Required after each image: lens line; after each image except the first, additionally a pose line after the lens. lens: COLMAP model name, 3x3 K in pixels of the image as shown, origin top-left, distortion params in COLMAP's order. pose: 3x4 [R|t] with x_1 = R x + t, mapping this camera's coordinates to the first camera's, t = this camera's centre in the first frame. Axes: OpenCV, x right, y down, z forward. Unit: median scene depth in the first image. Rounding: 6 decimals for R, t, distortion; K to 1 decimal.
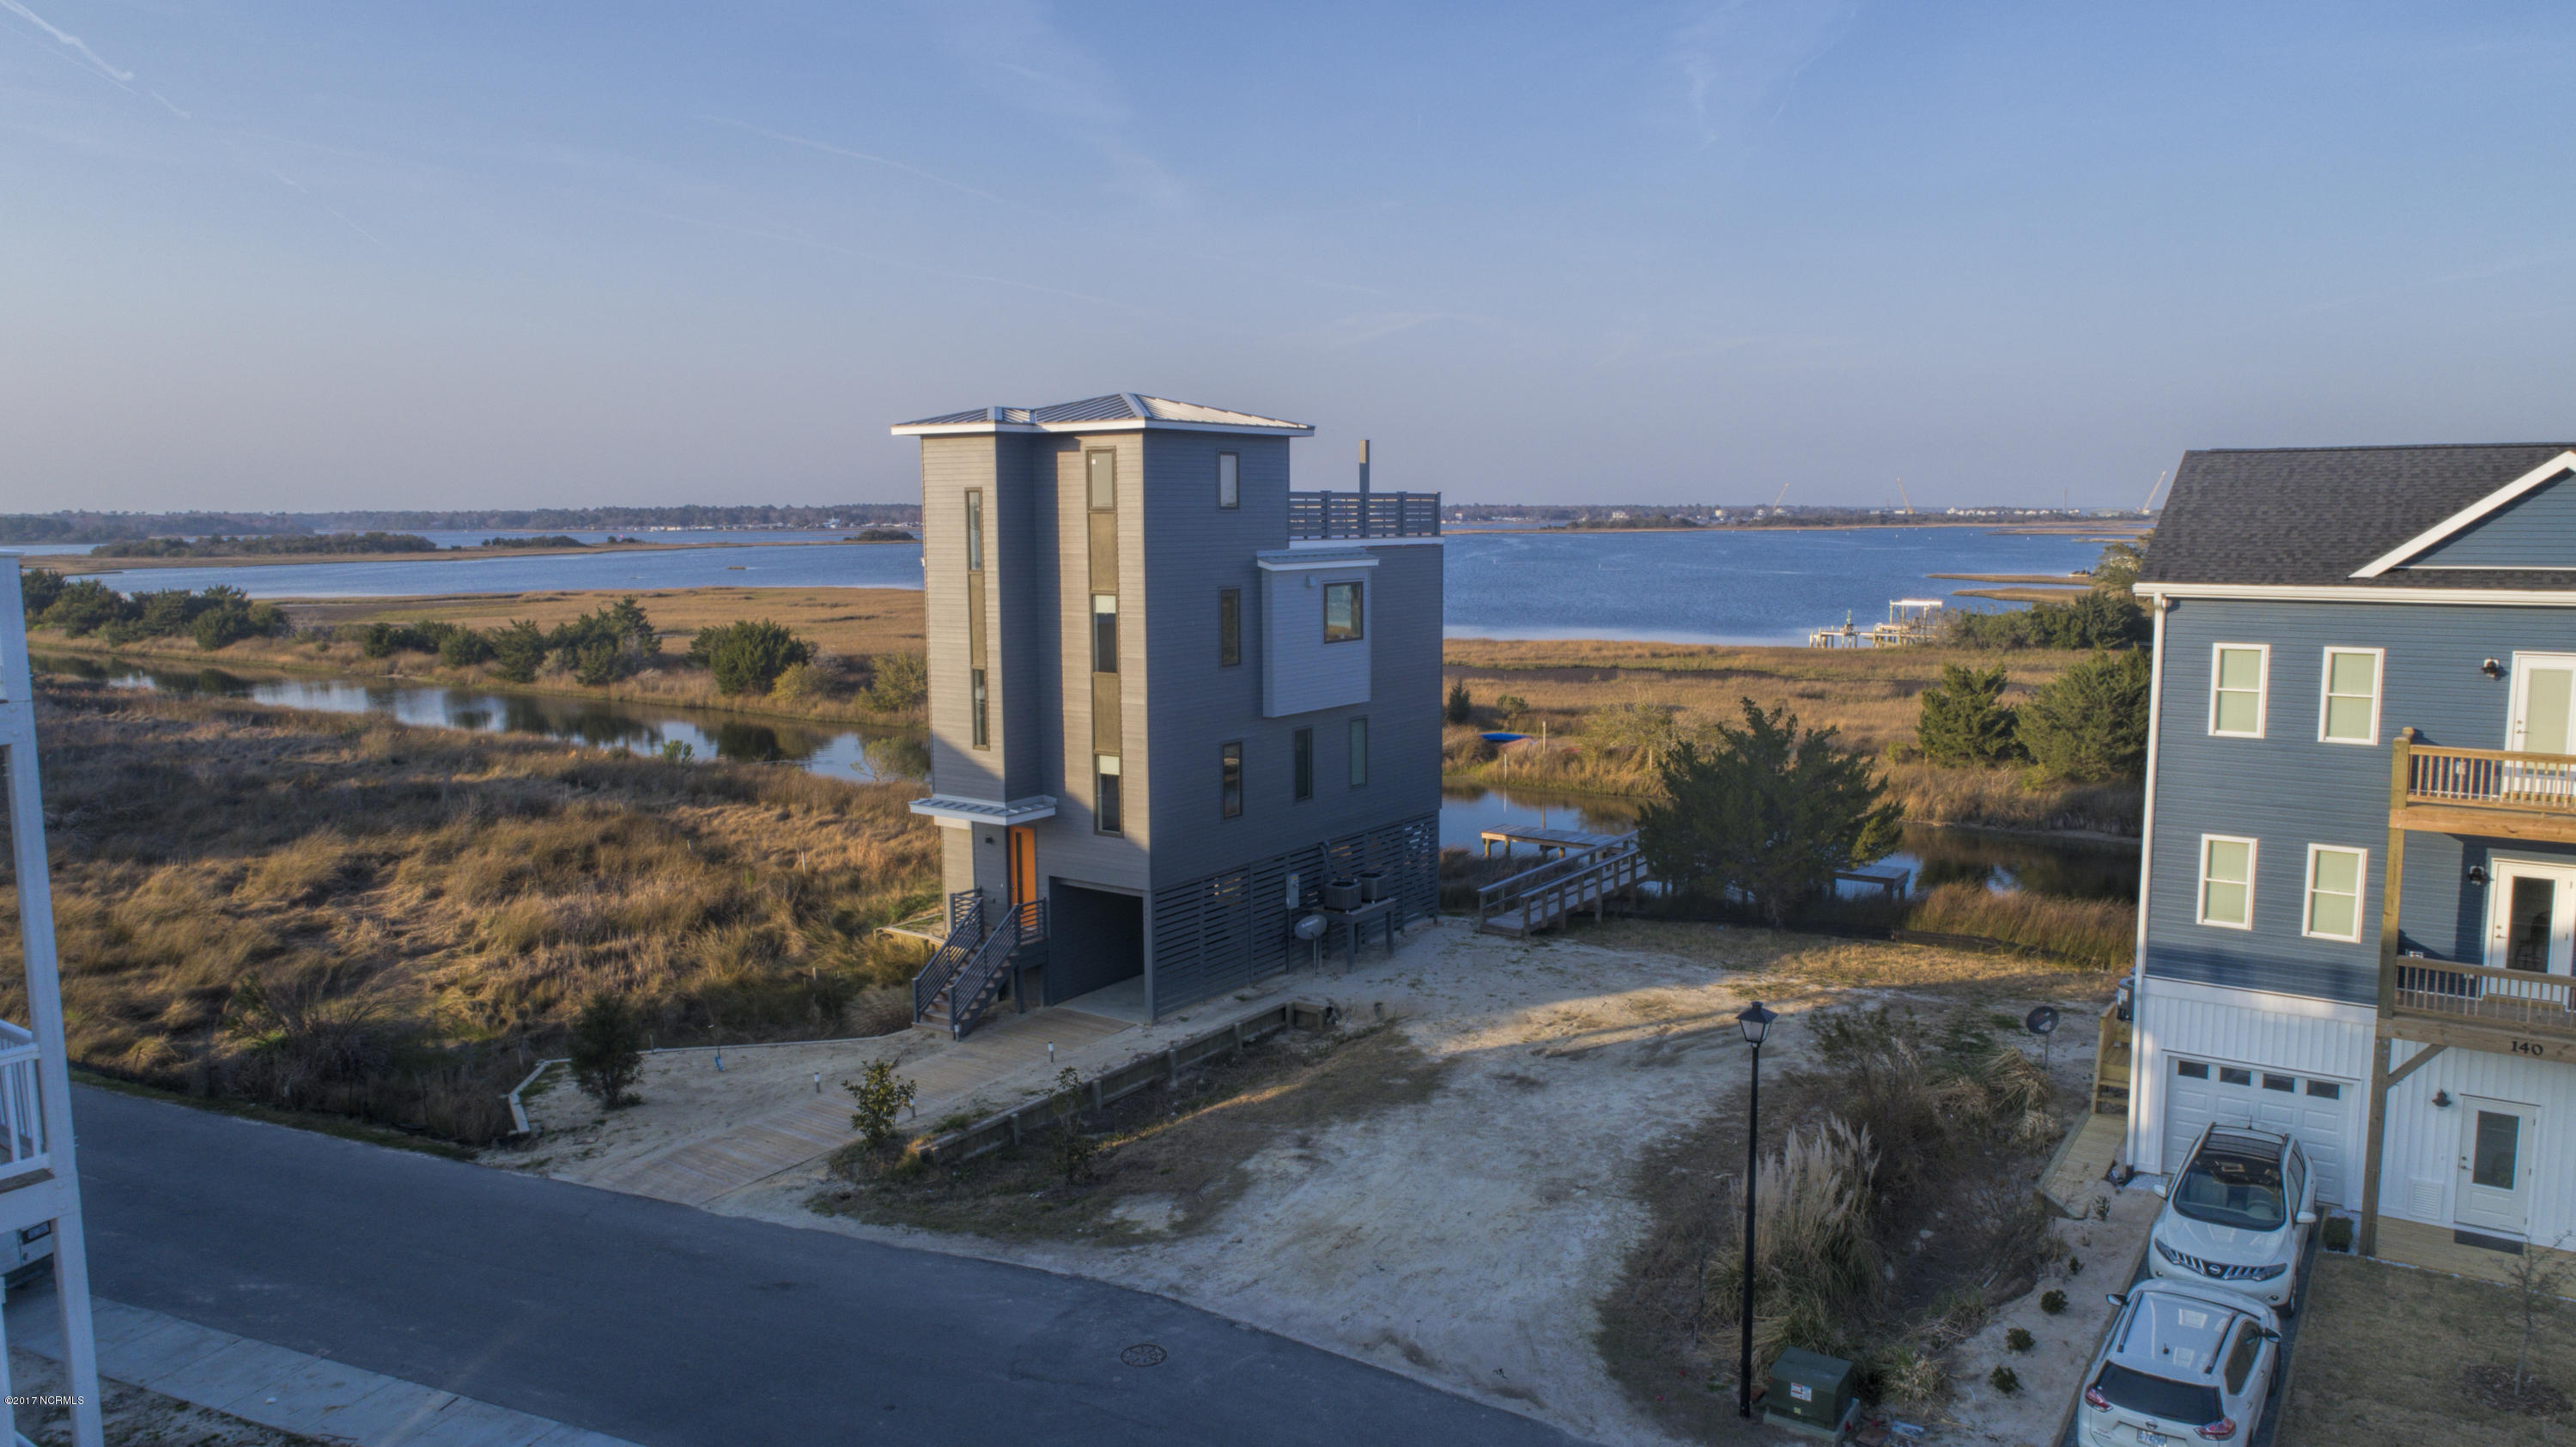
lens RADIAL K [[1732.4, 0, 1299.9], [0, 1732.4, 724.7], [0, 0, 1]] dist [-0.016657, 0.005755]
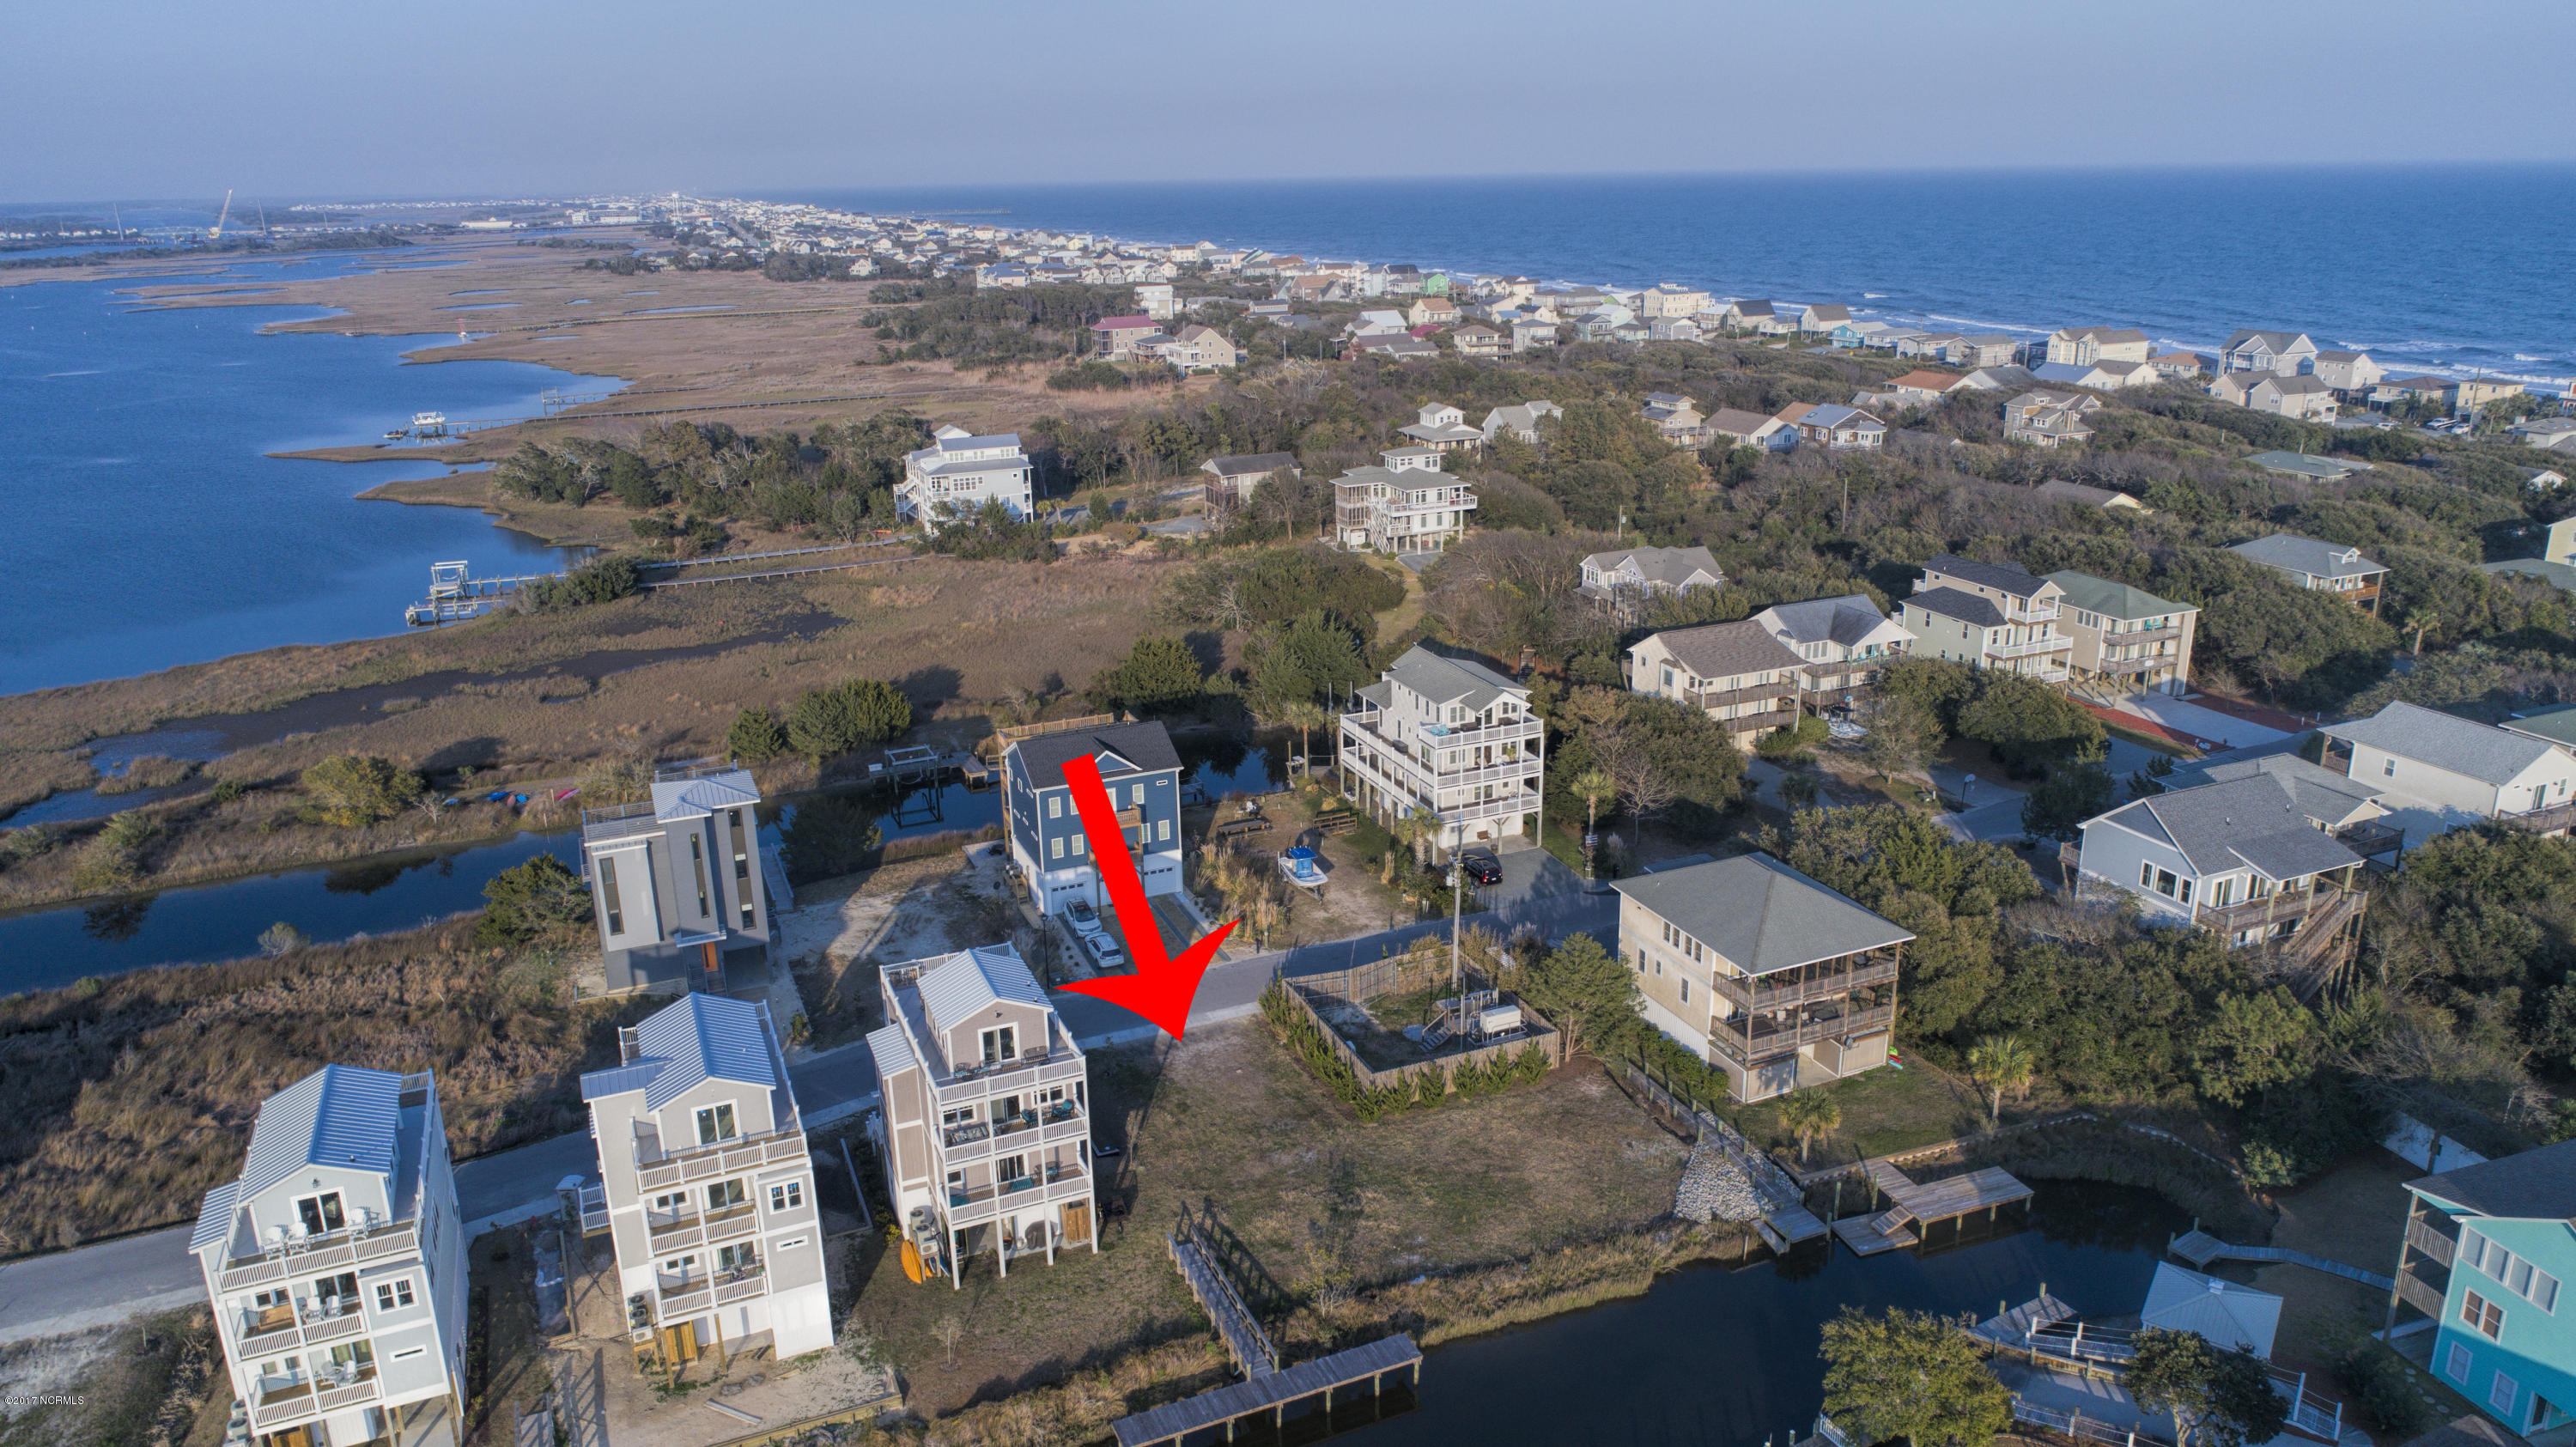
lens RADIAL K [[1728.1, 0, 1289.7], [0, 1728.1, 720.3], [0, 0, 1]] dist [-0.021438, 0.004546]
pose [[0.526750, -0.262510, 0.808470, -1.757948], [0.118566, 0.964511, 0.235926, -0.796936], [-0.841710, -0.028417, 0.539181, -1.252418]]
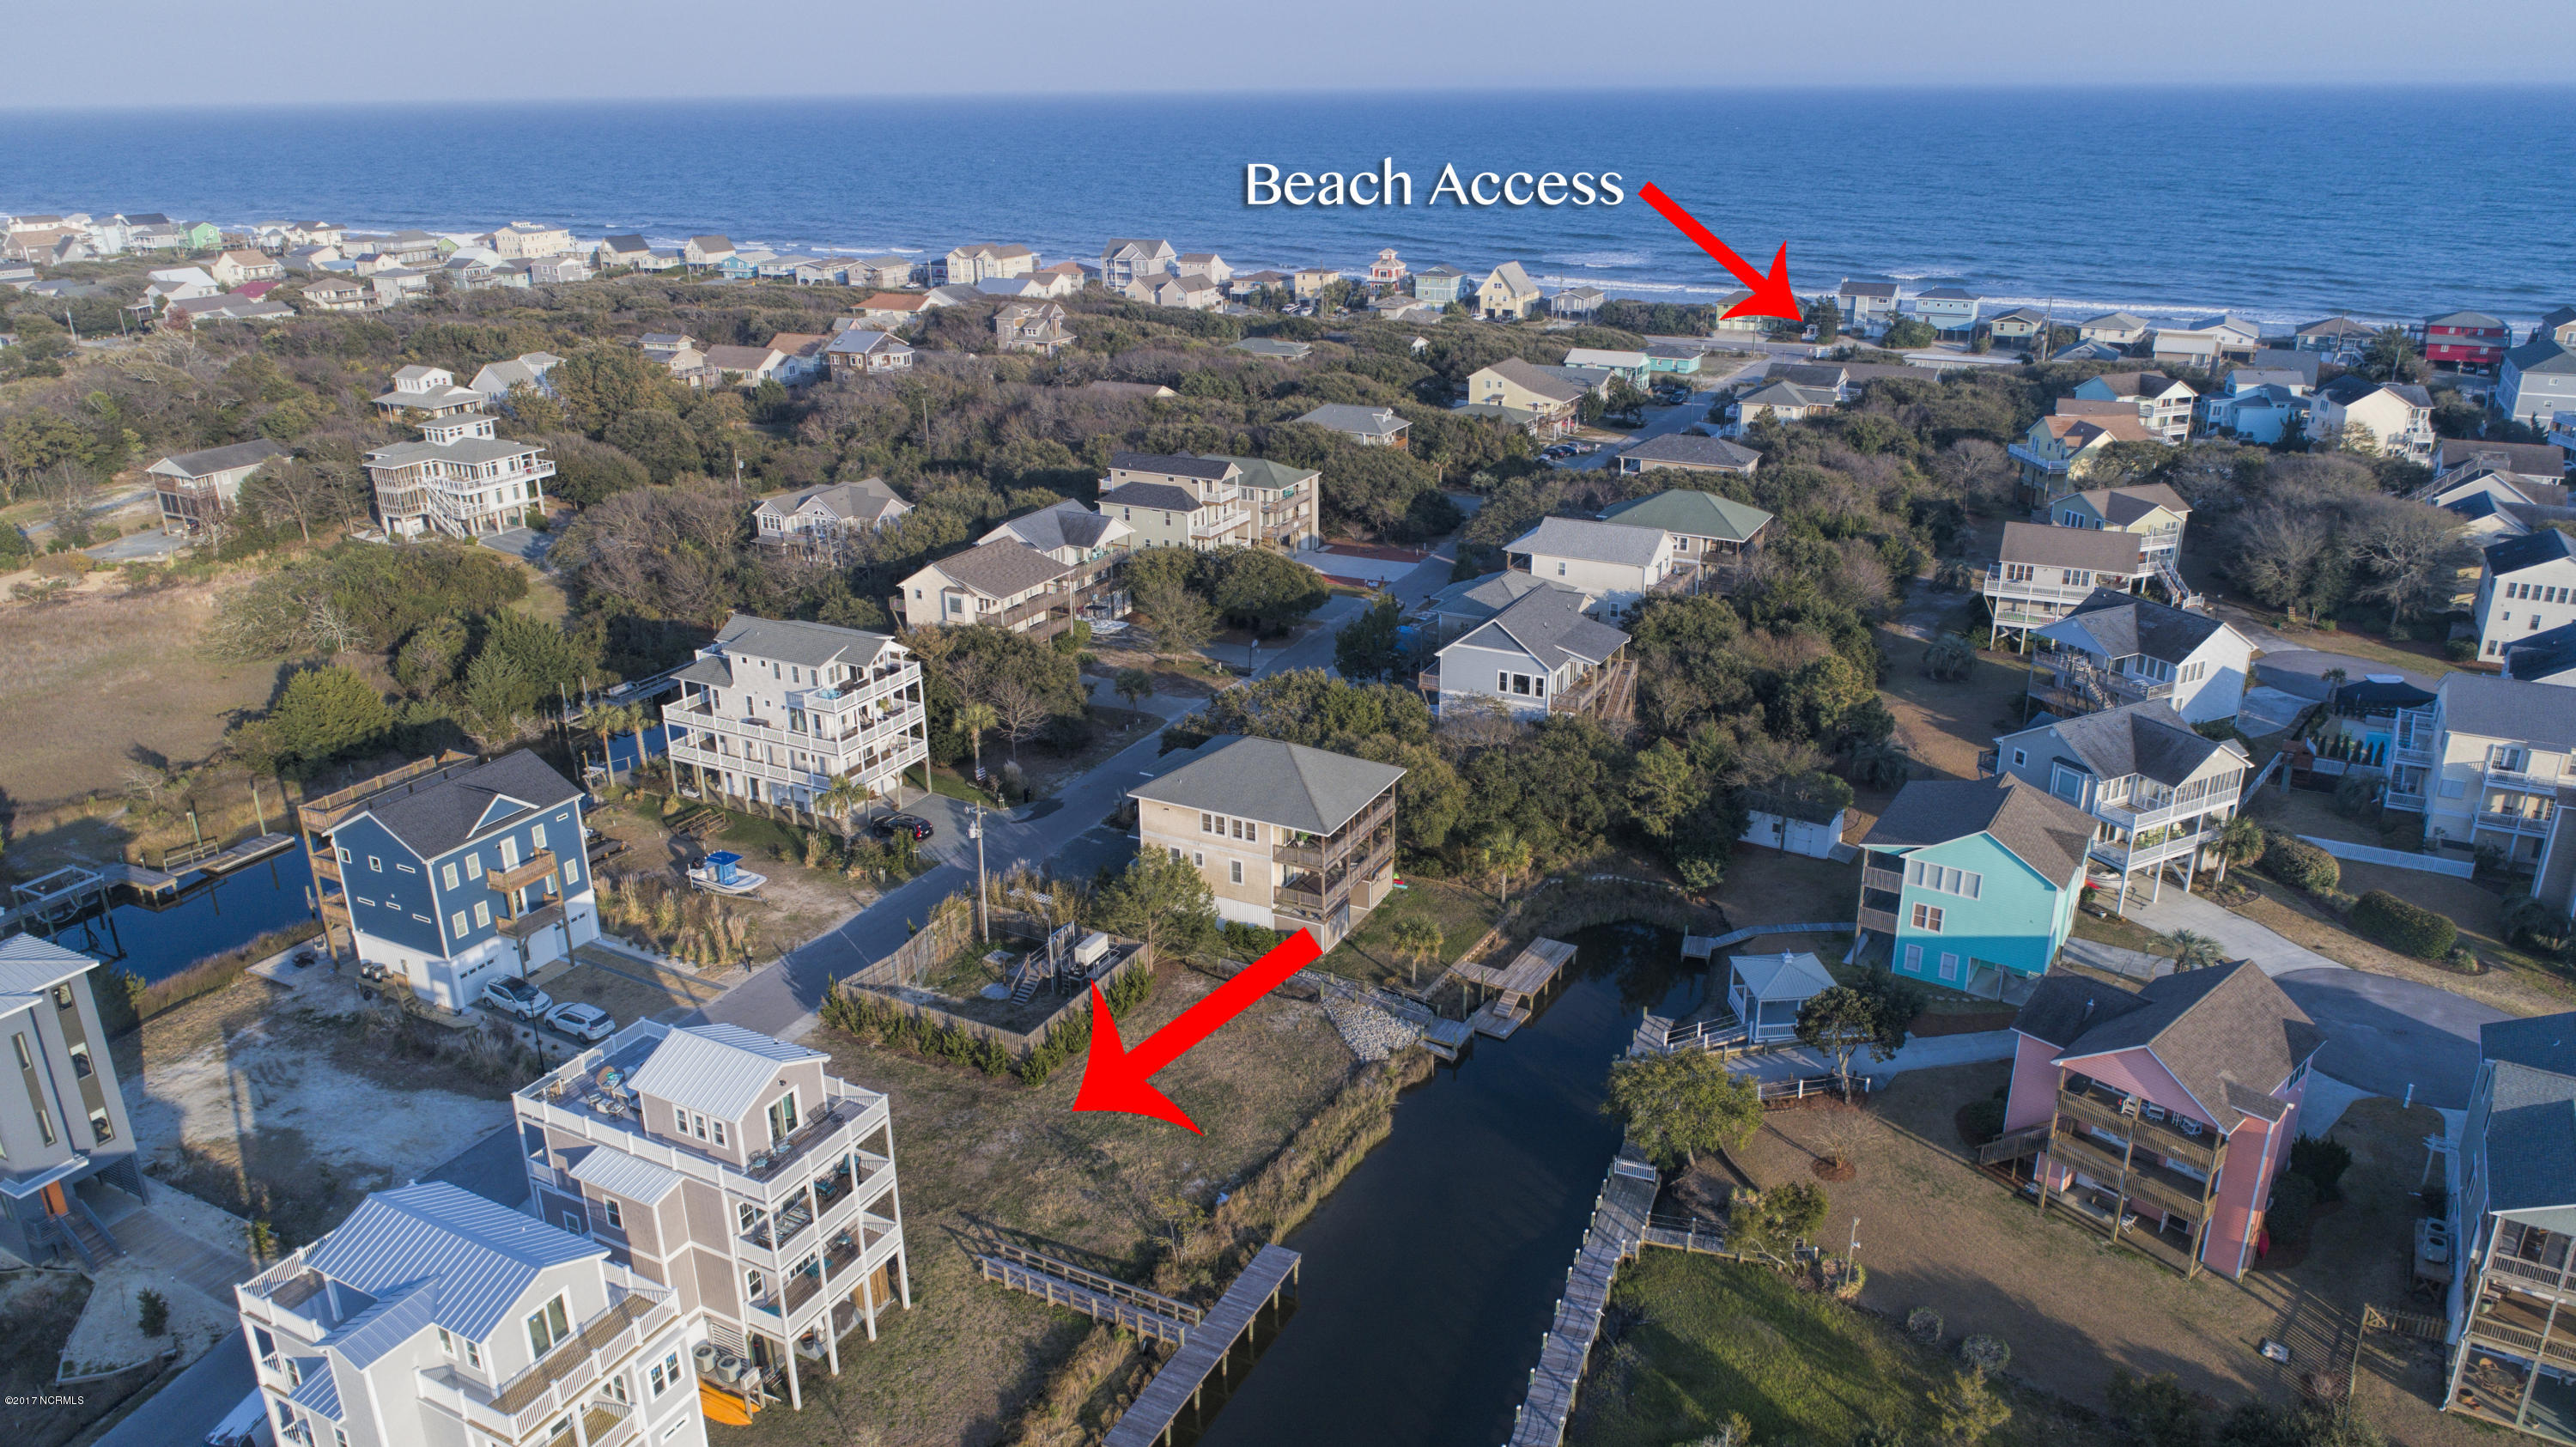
lens RADIAL K [[1732.4, 0, 1299.9], [0, 1732.4, 724.7], [0, 0, 1]] dist [-0.016657, 0.005755]
pose [[-0.133643, -0.339599, 0.931028, -1.934932], [0.129980, 0.925333, 0.356179, -0.897865], [-0.982469, 0.168616, -0.079523, -0.340771]]
